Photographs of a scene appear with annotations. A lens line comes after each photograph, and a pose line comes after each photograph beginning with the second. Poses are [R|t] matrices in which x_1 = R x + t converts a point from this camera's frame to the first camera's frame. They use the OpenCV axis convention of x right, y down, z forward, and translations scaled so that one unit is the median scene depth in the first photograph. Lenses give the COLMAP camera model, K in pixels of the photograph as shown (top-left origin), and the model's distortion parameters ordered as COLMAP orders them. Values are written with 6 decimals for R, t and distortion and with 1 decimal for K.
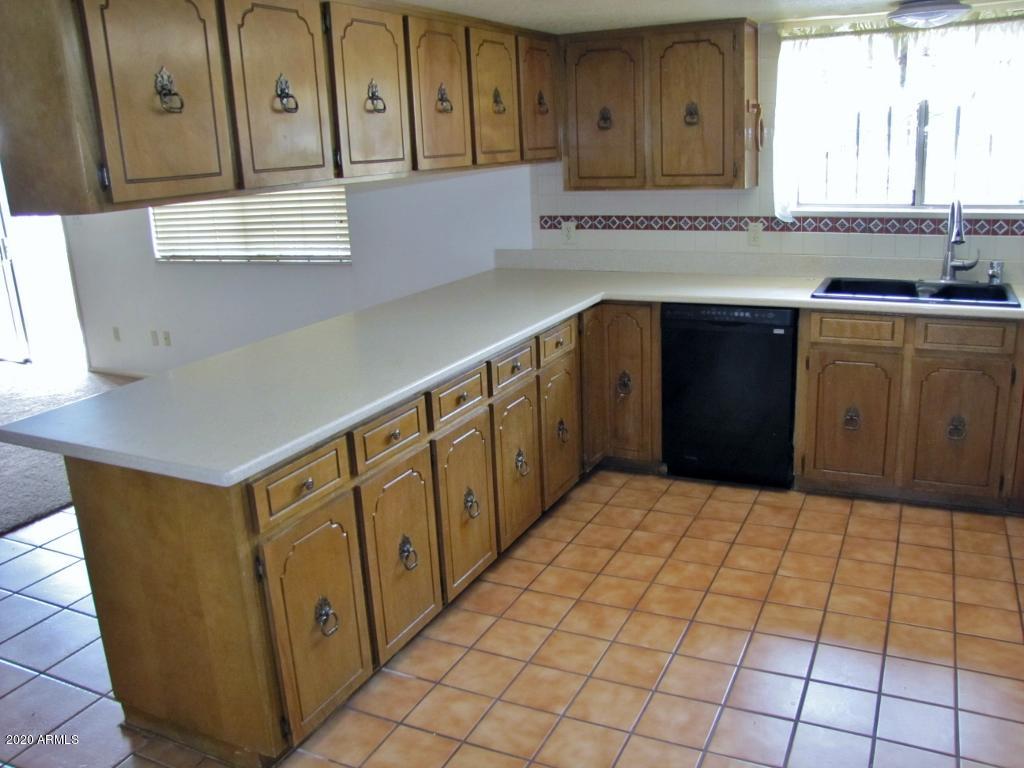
lens RADIAL K [[851.1, 0, 538.2], [0, 851.1, 373.8], [0, 0, 1]] dist [-0.170466, 0.138887]
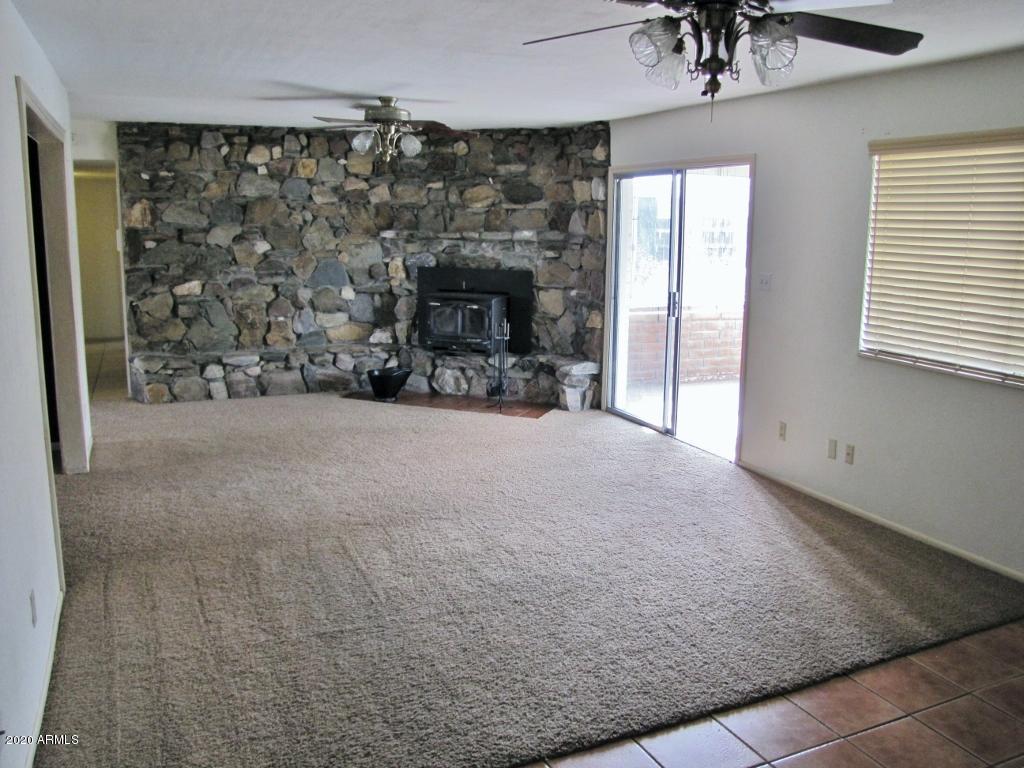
lens RADIAL K [[851.1, 0, 511.4], [0, 851.1, 383.5], [0, 0, 1]] dist [-0.170466, 0.138887]
pose [[0.746997, 0.176558, -0.640954, -0.203420], [-0.218211, 0.975794, 0.014480, -0.049610], [0.627996, 0.129047, 0.767443, 0.207161]]
